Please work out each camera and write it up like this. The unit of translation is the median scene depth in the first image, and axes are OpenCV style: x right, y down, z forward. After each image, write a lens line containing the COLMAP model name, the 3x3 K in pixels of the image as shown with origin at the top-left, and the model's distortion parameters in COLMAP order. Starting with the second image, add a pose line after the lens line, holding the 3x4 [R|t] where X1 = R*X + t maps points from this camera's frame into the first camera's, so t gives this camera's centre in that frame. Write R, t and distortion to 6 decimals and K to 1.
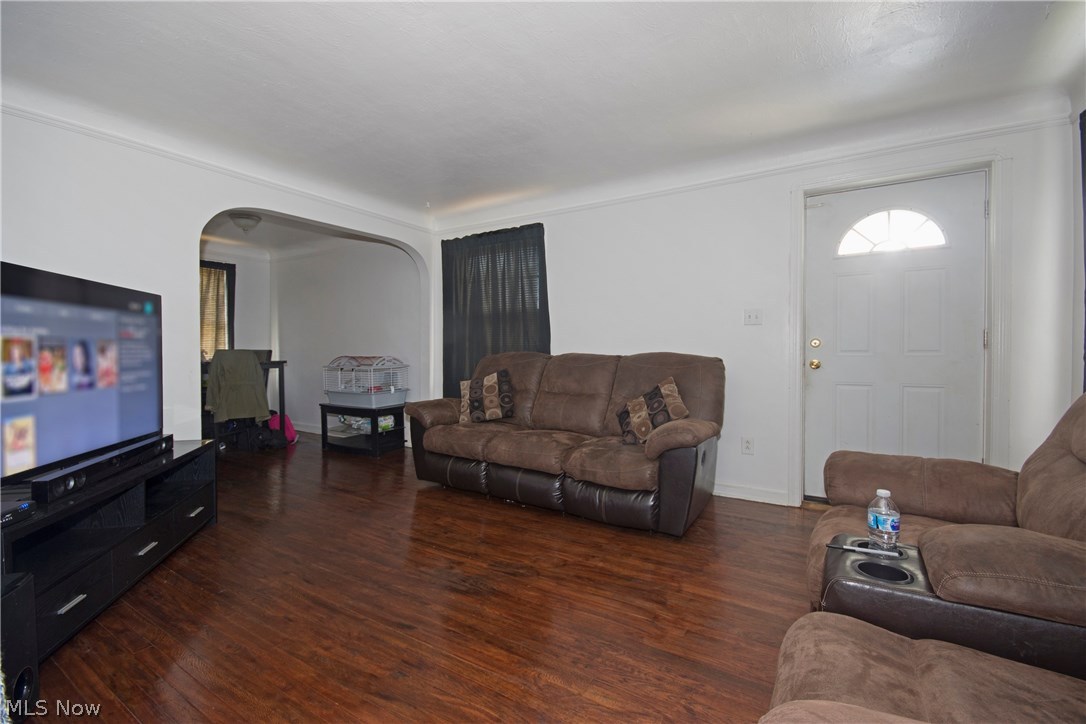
lens RADIAL K [[489.6, 0, 543.3], [0, 489.6, 360.5], [0, 0, 1]] dist [-0.001098, -0.000032]
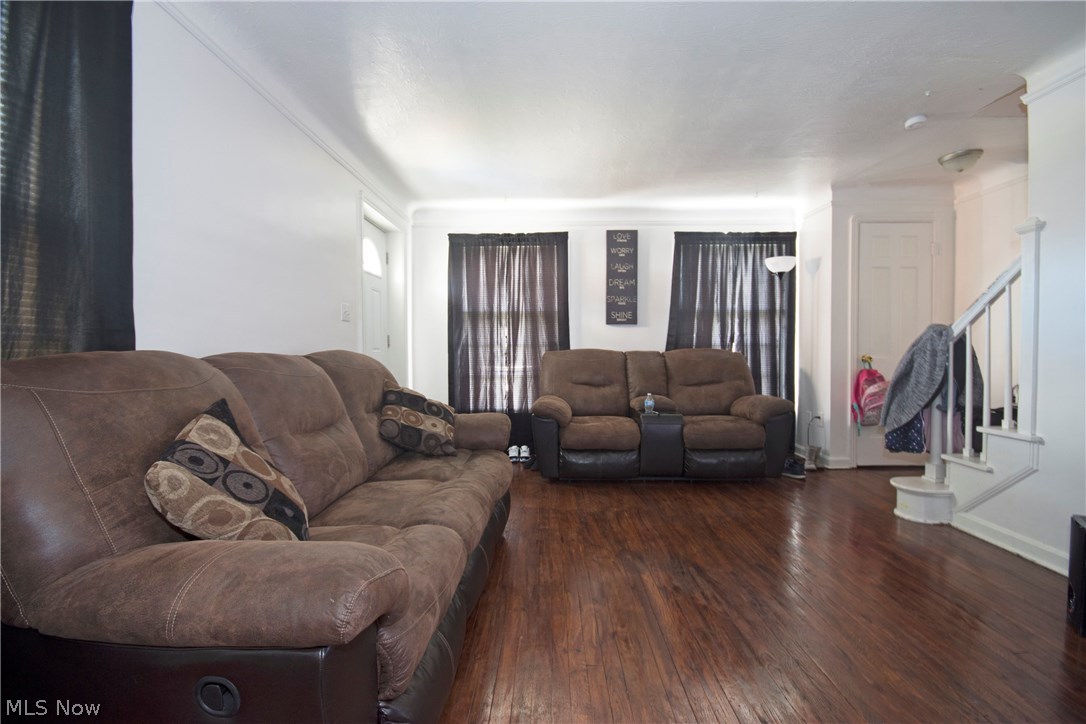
lens RADIAL K [[489.6, 0, 543.5], [0, 489.6, 358.1], [0, 0, 1]] dist [-0.001098, -0.000032]
pose [[-0.540516, -0.011470, 0.841255, -0.852321], [0.010870, 0.999728, 0.020615, -0.020860], [-0.841263, 0.020288, -0.540245, 1.773993]]
